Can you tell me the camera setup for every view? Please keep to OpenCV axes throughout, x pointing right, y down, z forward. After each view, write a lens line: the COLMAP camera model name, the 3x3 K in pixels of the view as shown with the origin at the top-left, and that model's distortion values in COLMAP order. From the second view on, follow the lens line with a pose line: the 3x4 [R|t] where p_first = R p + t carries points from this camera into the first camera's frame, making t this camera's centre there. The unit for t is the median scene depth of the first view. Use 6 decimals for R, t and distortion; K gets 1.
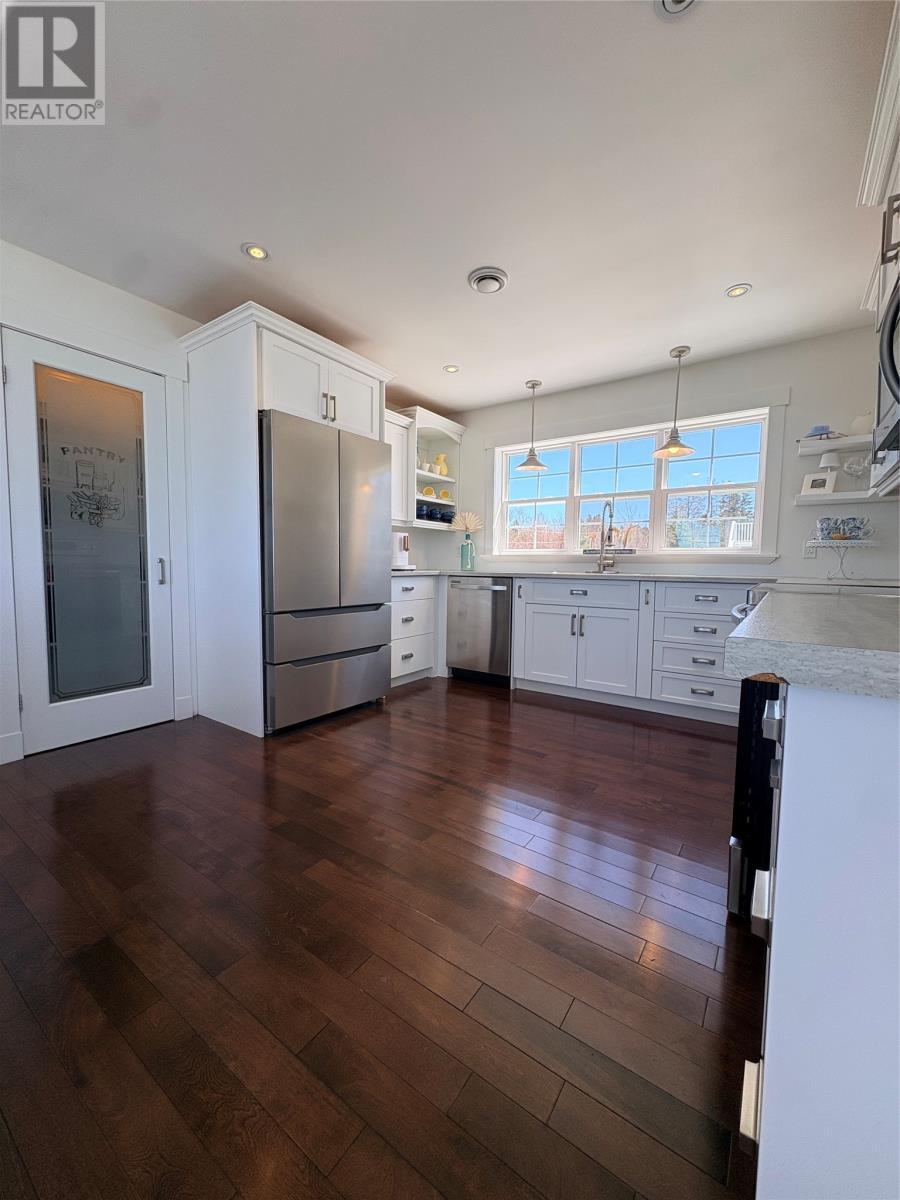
lens RADIAL K [[478.3, 0, 450.0], [0, 478.3, 600.0], [0, 0, 1]] dist [-0.001334, 0.000025]
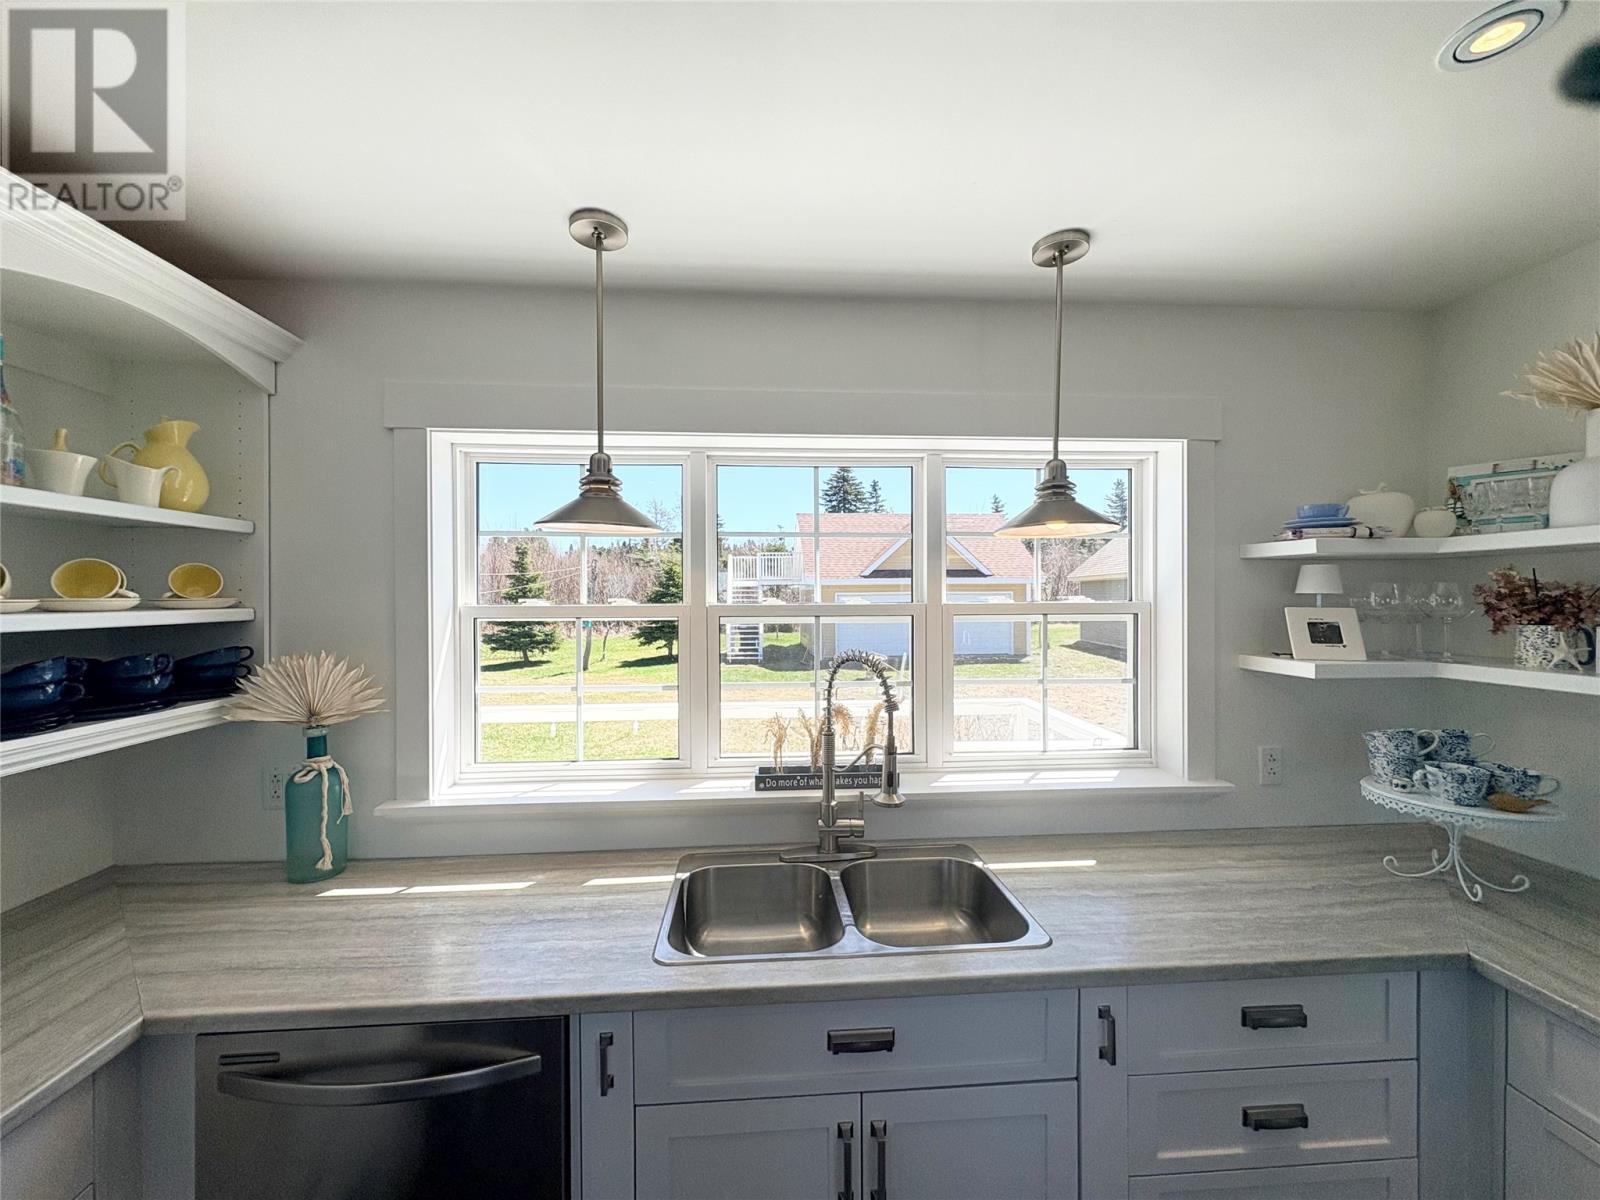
lens RADIAL K [[637.7, 0, 800.0], [0, 637.7, 600.0], [0, 0, 1]] dist [-0.001334, 0.000025]
pose [[0.776124, -0.019061, 0.630292, 0.024369], [0.059124, 0.997339, -0.042642, -0.183948], [-0.627802, 0.070361, 0.775186, 0.563590]]
